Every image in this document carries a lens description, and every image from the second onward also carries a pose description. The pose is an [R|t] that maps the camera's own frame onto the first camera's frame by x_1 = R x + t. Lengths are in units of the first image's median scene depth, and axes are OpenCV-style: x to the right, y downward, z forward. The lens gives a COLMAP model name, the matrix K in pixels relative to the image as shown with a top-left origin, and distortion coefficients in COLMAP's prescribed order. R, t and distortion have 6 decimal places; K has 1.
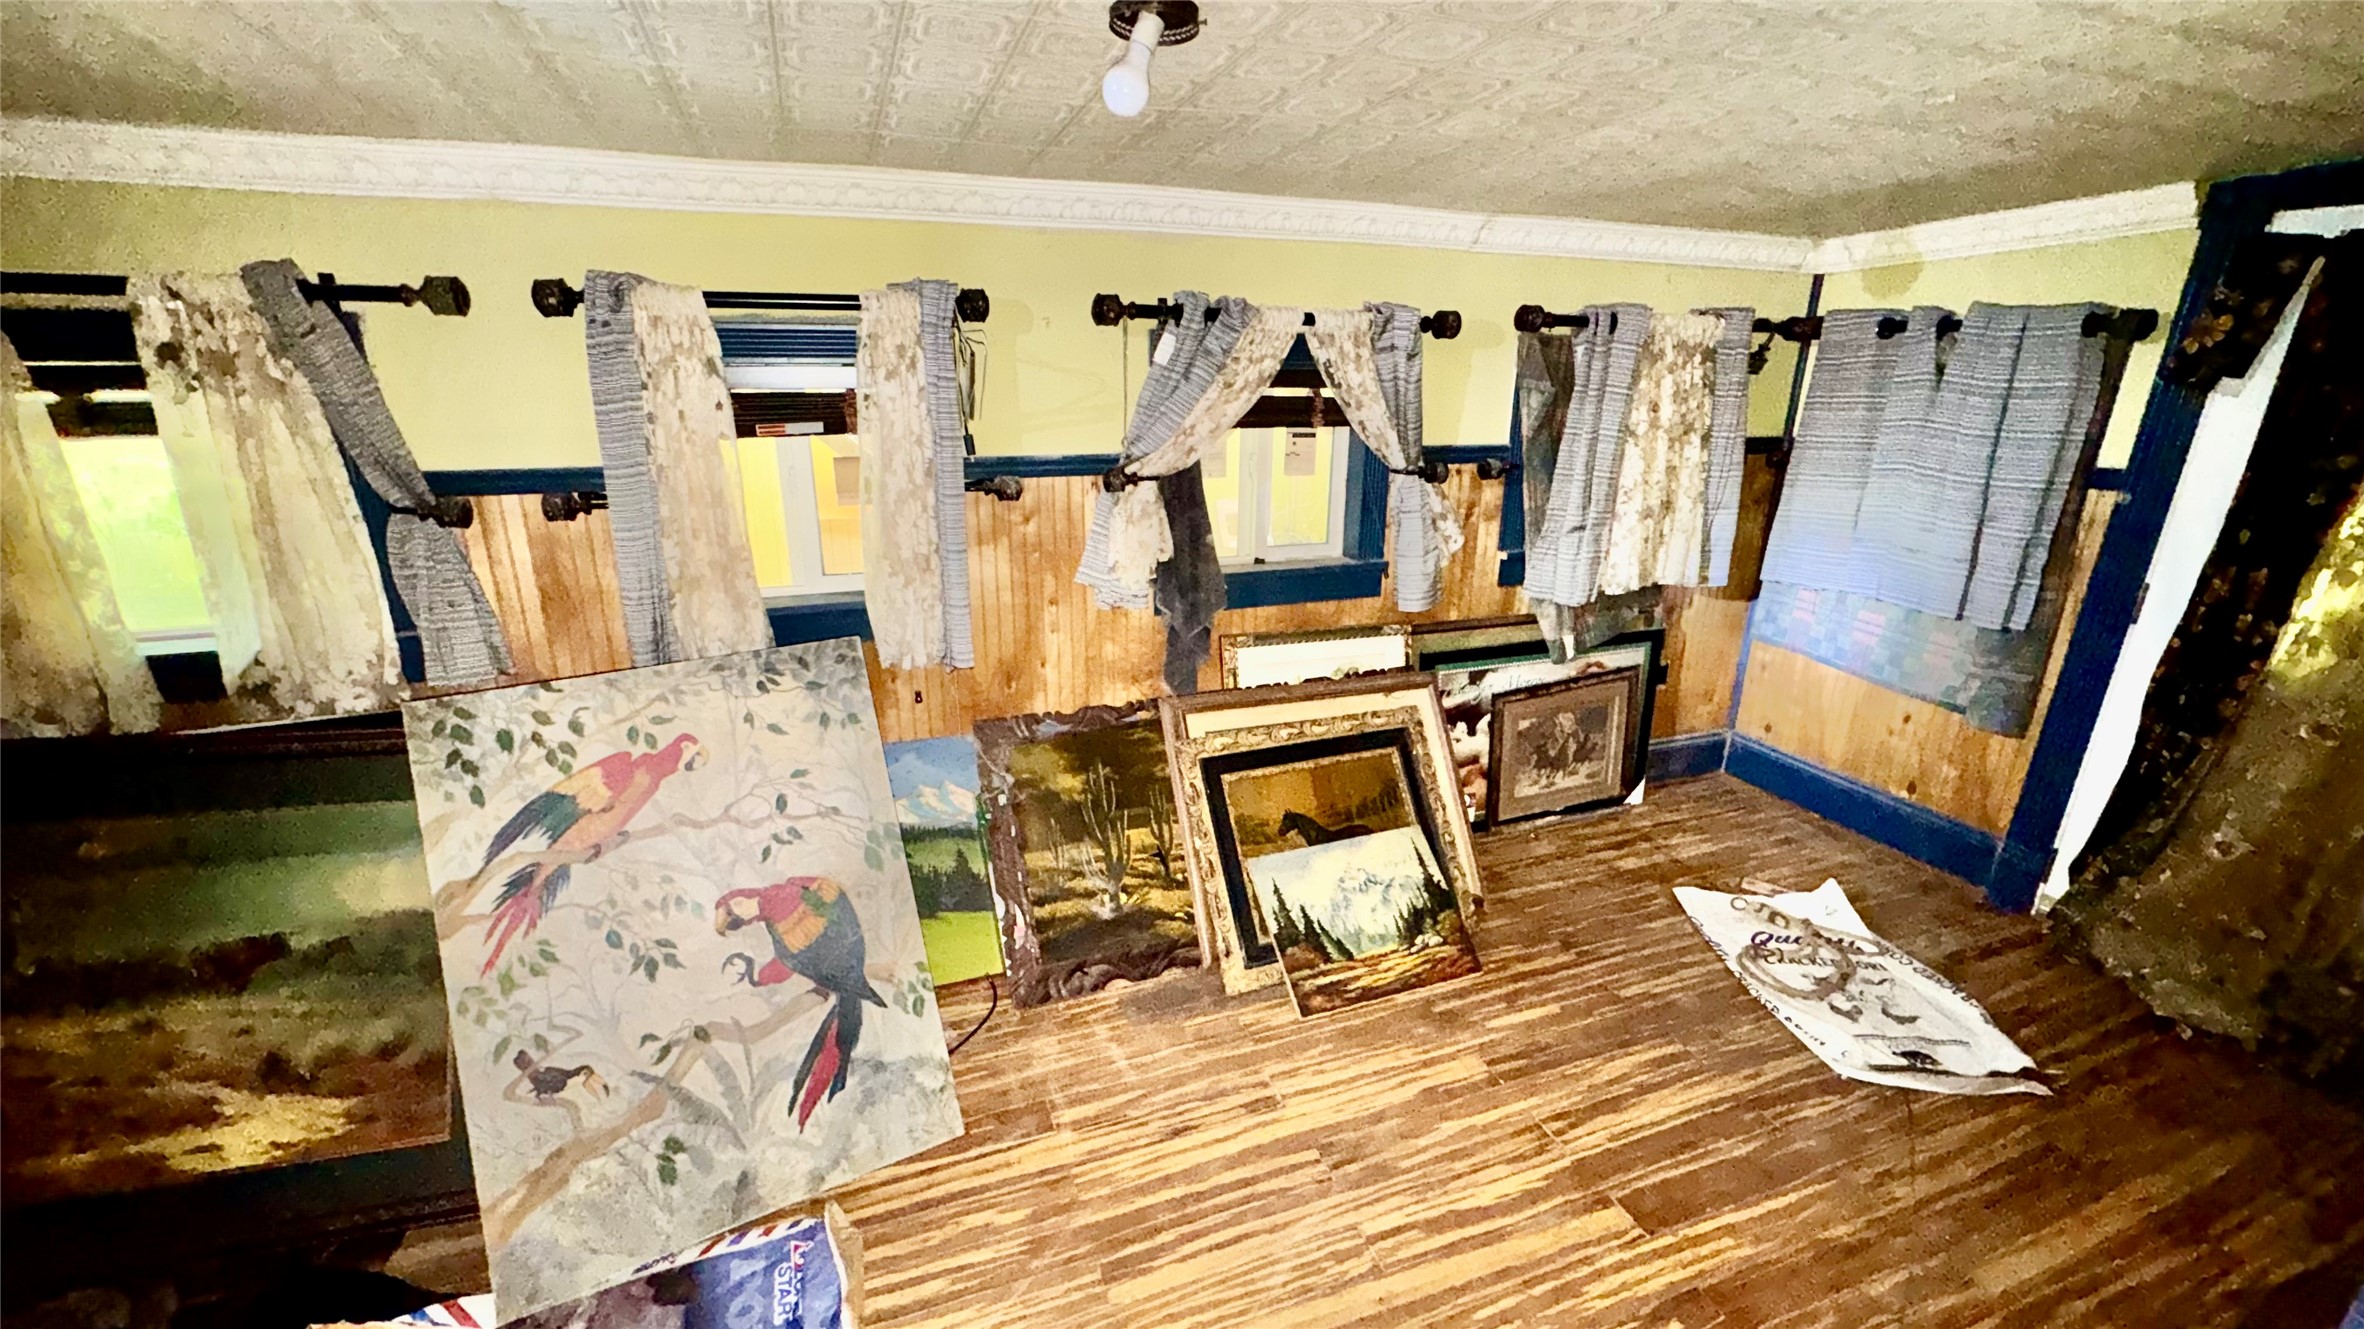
lens RADIAL K [[947.1, 0, 1180.8], [0, 947.1, 664.5], [0, 0, 1]] dist [-0.002932, 0.000293]
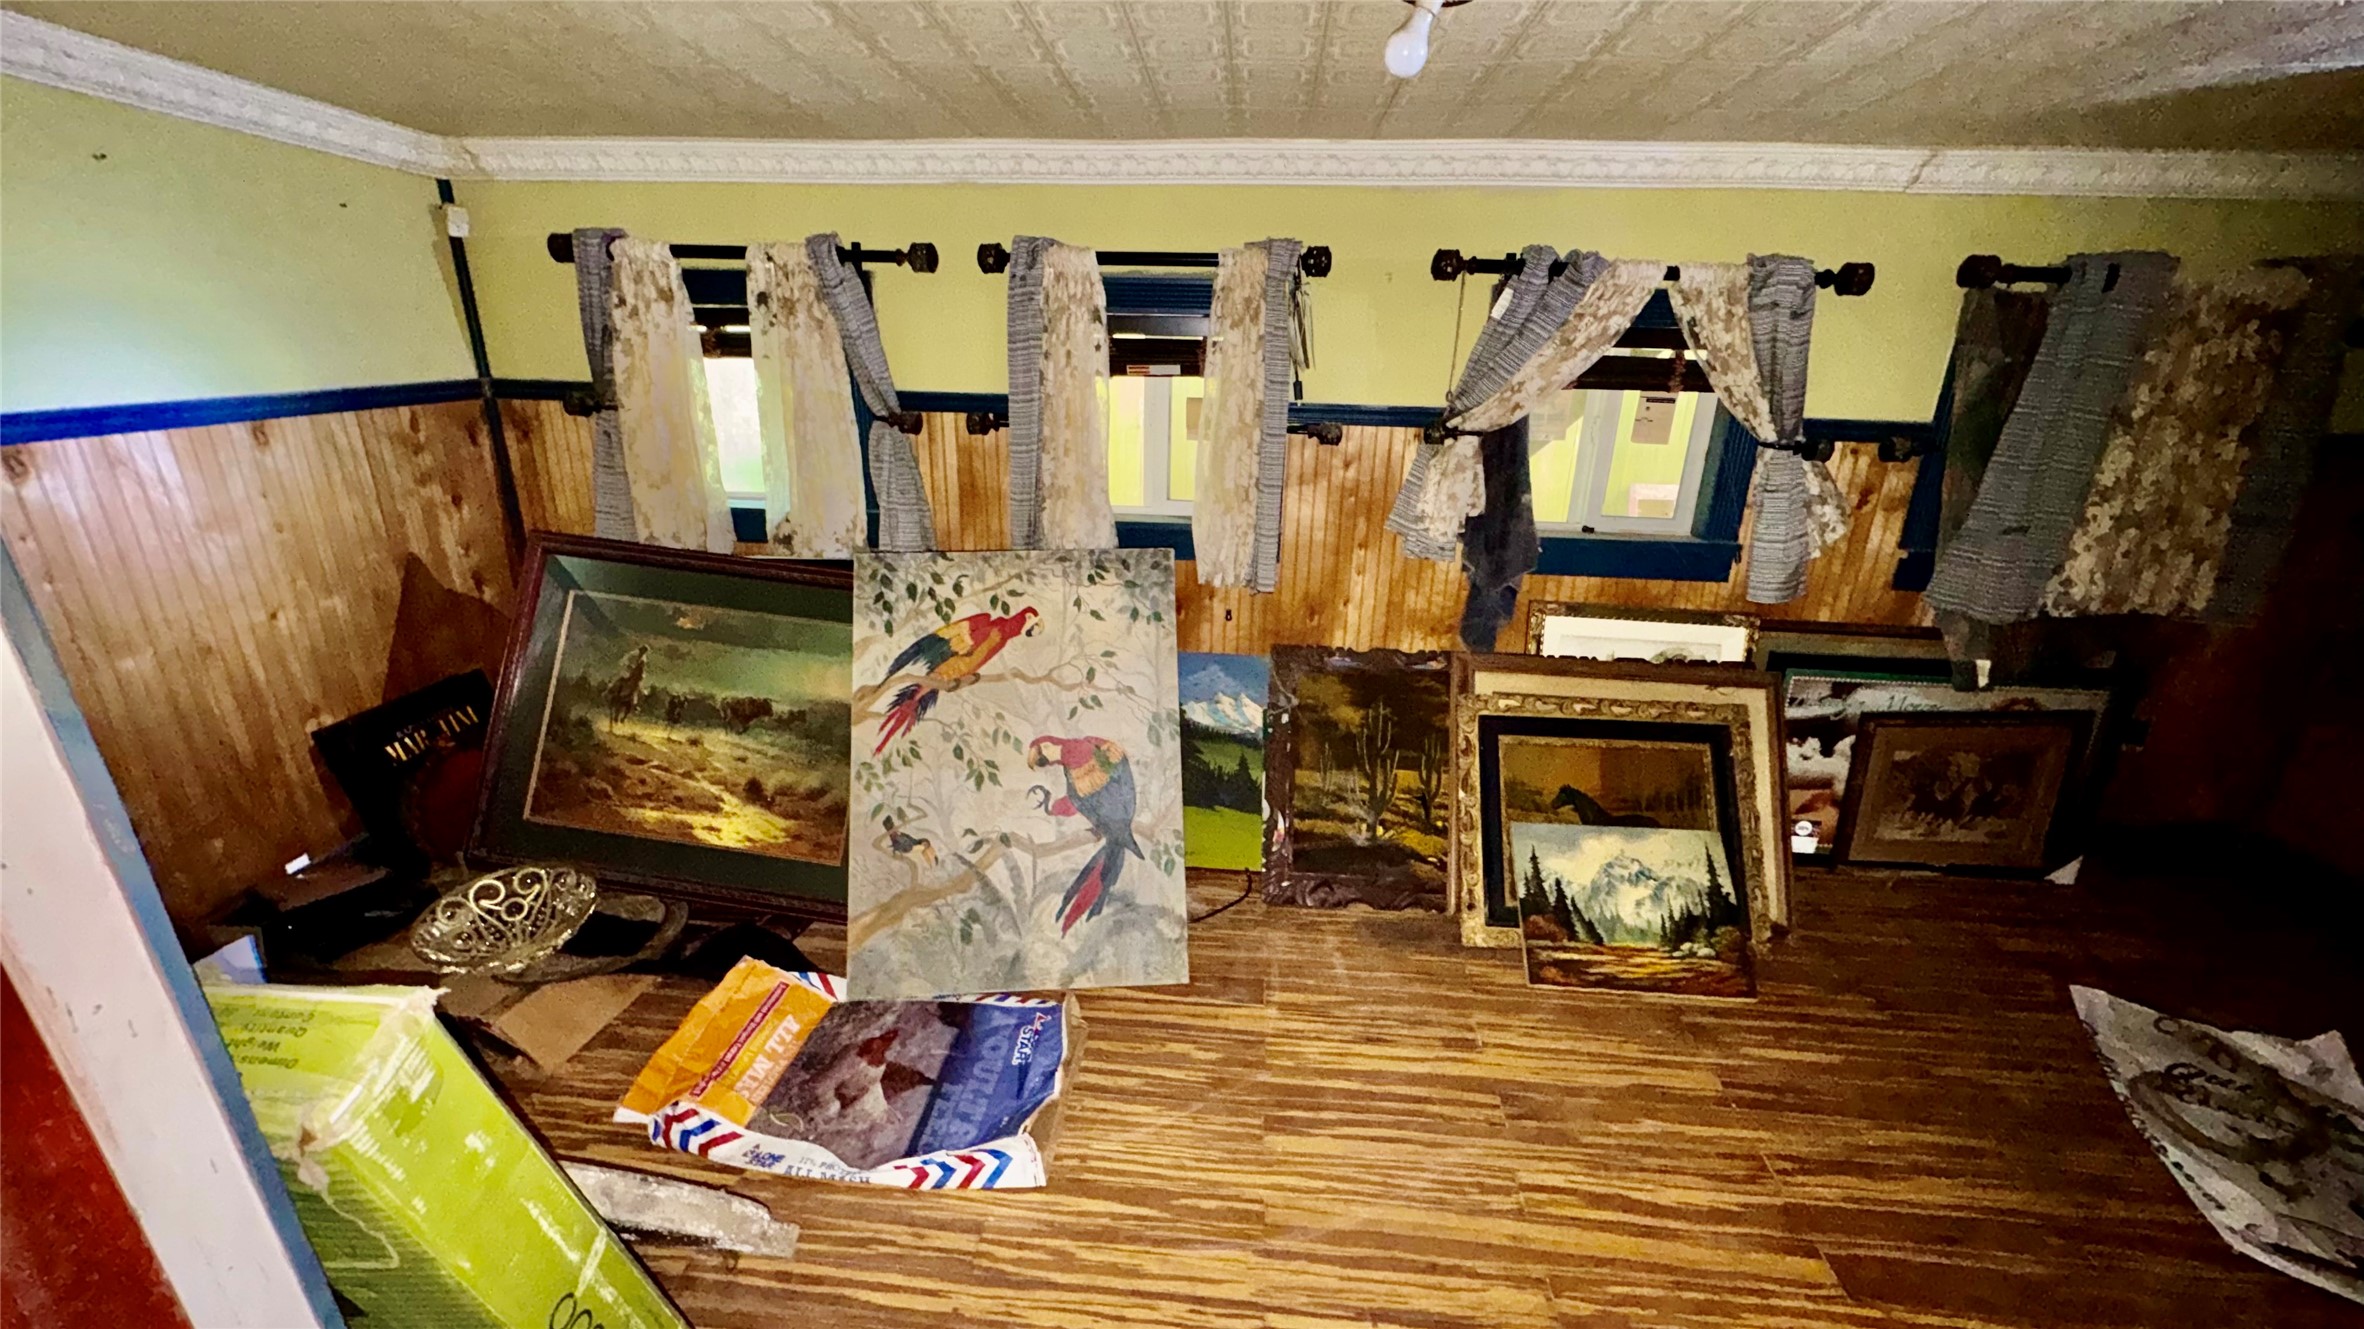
lens RADIAL K [[947.1, 0, 1179.6], [0, 947.1, 665.2], [0, 0, 1]] dist [-0.002932, 0.000293]
pose [[0.903345, 0.156572, -0.399316, 0.151804], [-0.145427, 0.987652, 0.058269, 0.041822], [0.403508, 0.005434, 0.914960, -0.063610]]
